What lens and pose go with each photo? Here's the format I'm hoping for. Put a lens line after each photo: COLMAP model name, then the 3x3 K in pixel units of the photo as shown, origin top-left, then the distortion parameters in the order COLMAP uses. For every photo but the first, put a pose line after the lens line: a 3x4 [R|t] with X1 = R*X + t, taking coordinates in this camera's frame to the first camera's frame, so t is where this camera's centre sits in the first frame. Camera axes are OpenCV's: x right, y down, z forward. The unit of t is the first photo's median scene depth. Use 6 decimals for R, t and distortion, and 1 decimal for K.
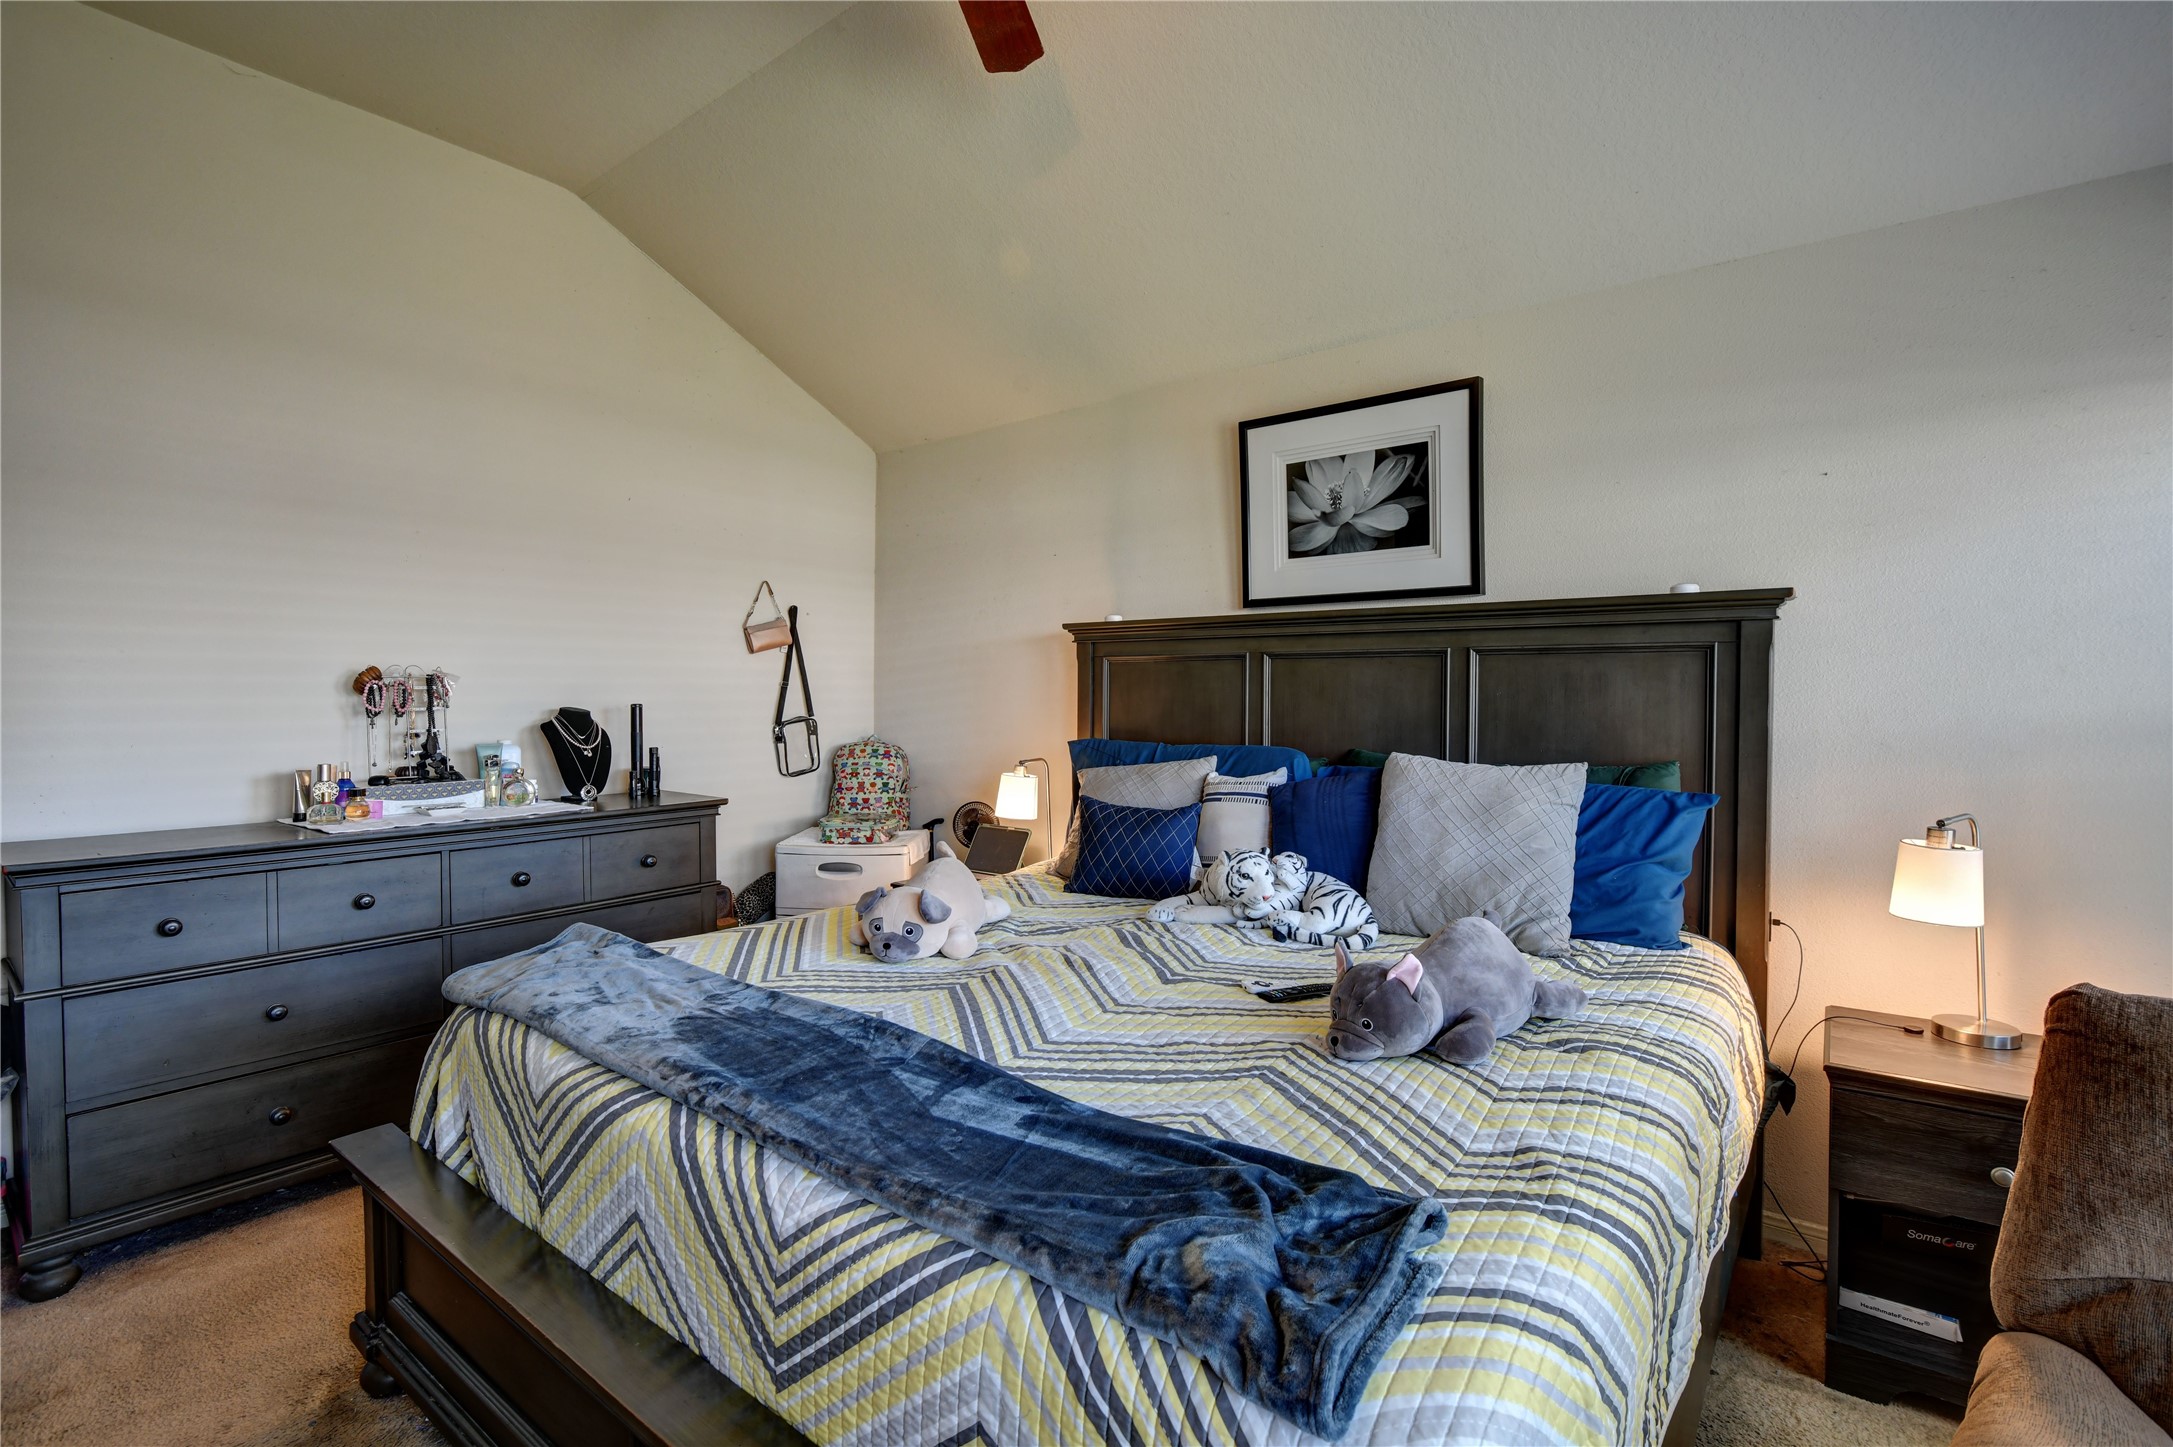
lens RADIAL K [[978.1, 0, 1085.4], [0, 978.1, 709.3], [0, 0, 1]] dist [-0.018073, -0.000580]
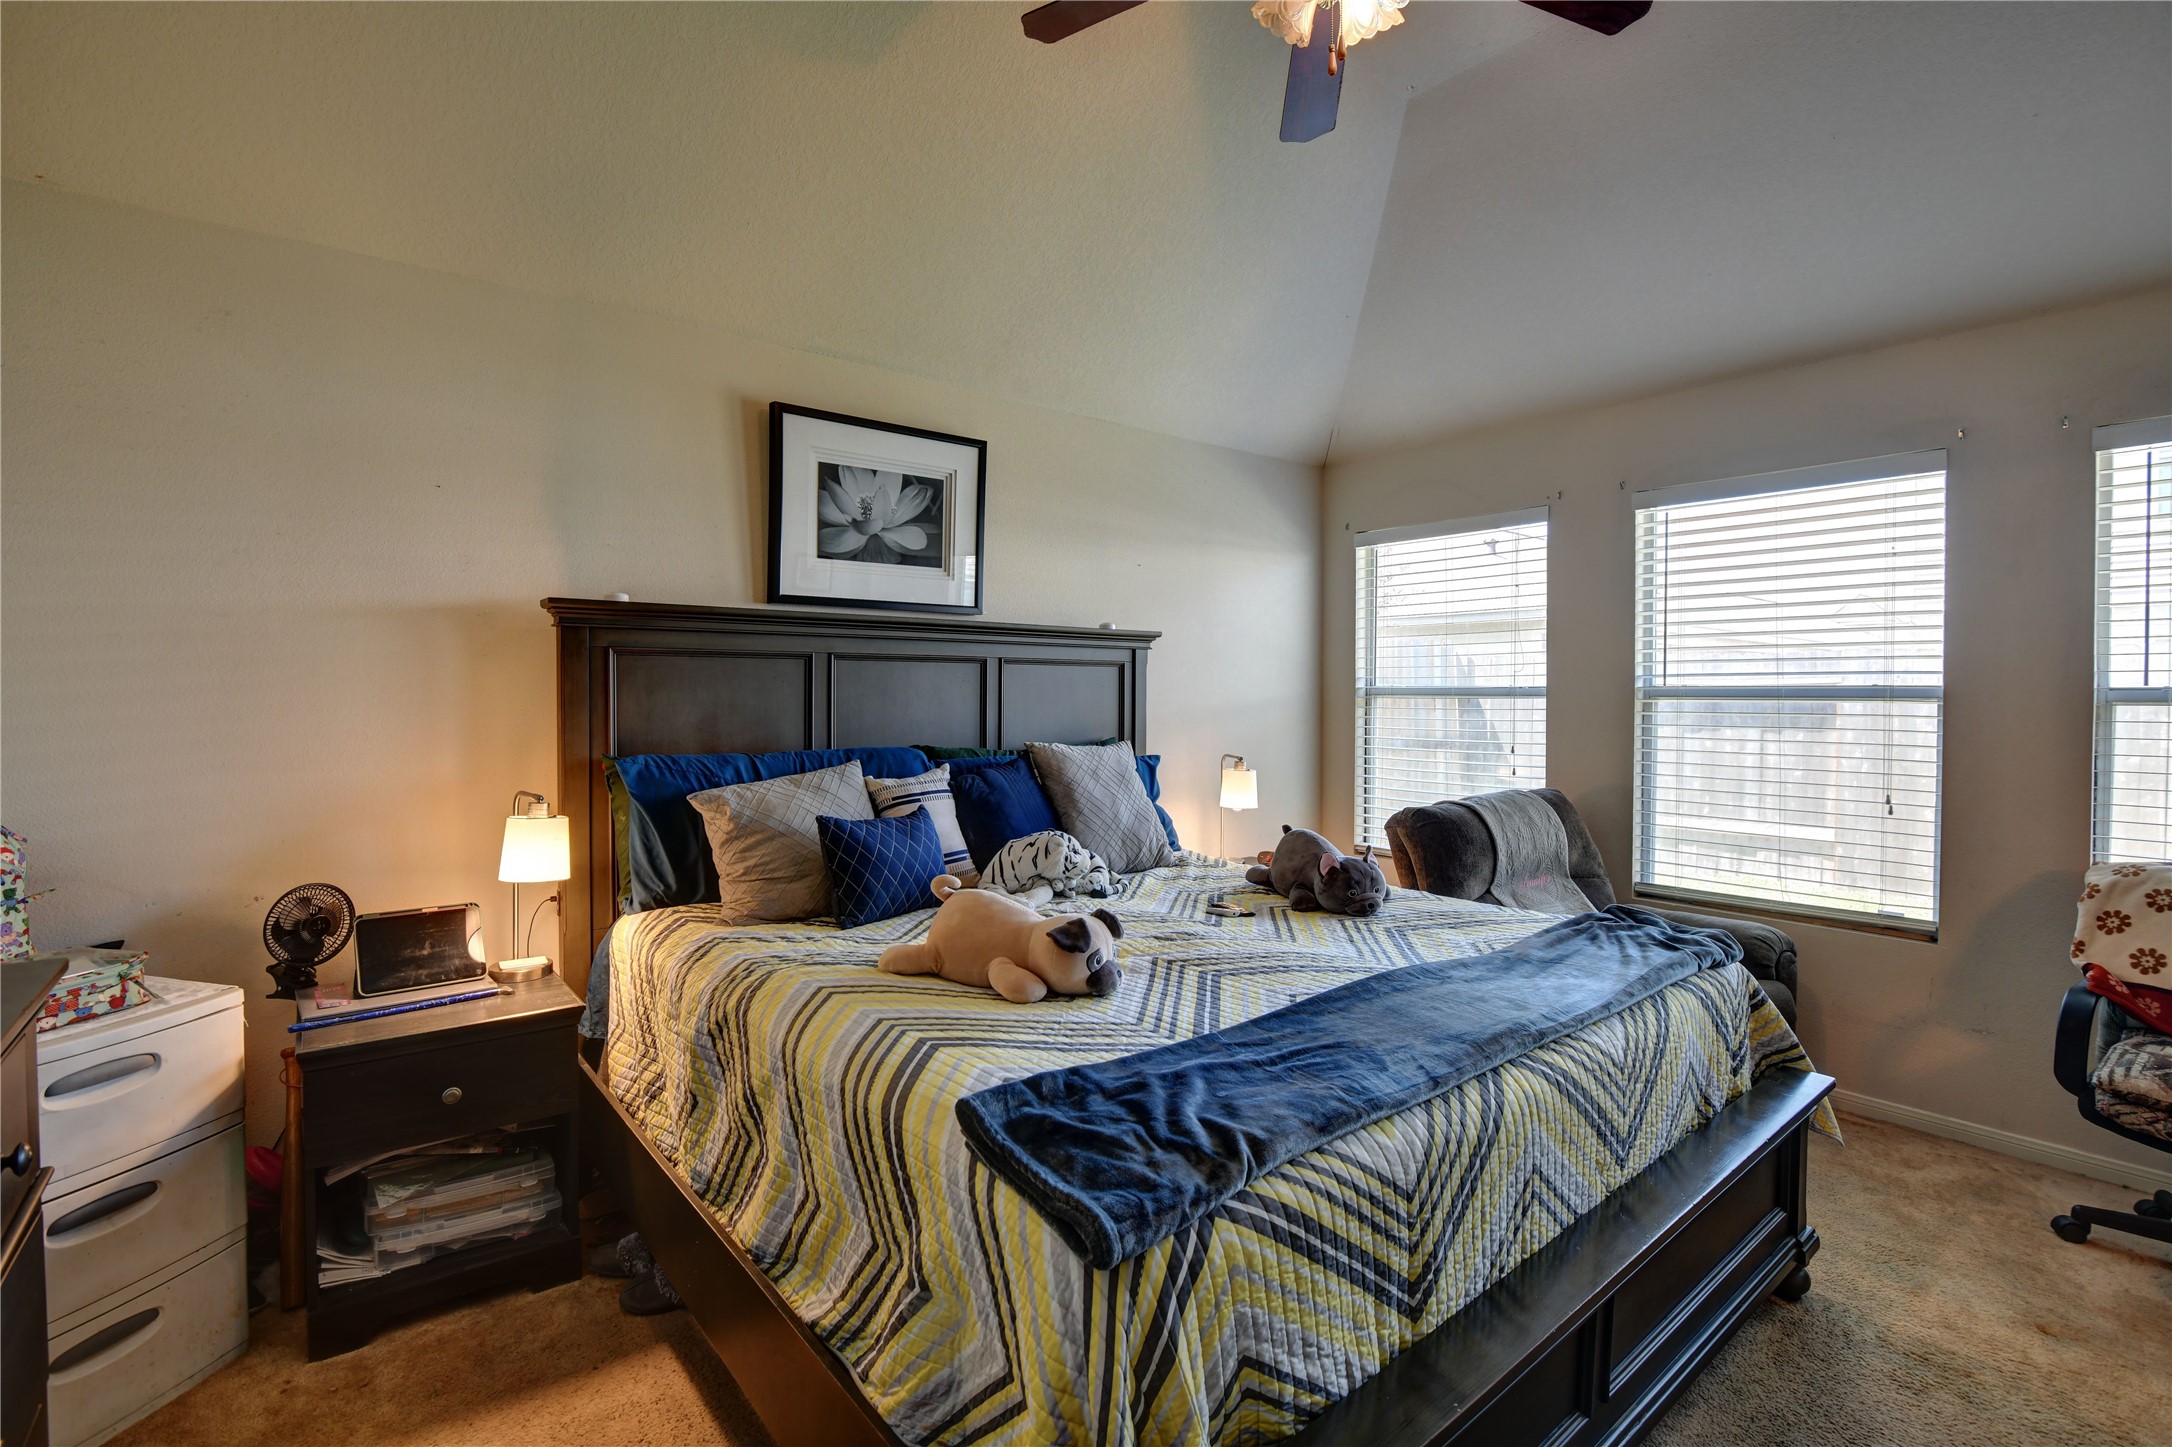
lens RADIAL K [[977.7, 0, 1084.9], [0, 977.7, 709.3], [0, 0, 1]] dist [-0.018073, -0.000580]
pose [[0.220334, -0.022660, 0.975161, -0.728808], [0.014153, 0.999699, 0.020032, -0.017712], [-0.975322, 0.009388, 0.220588, 0.544061]]
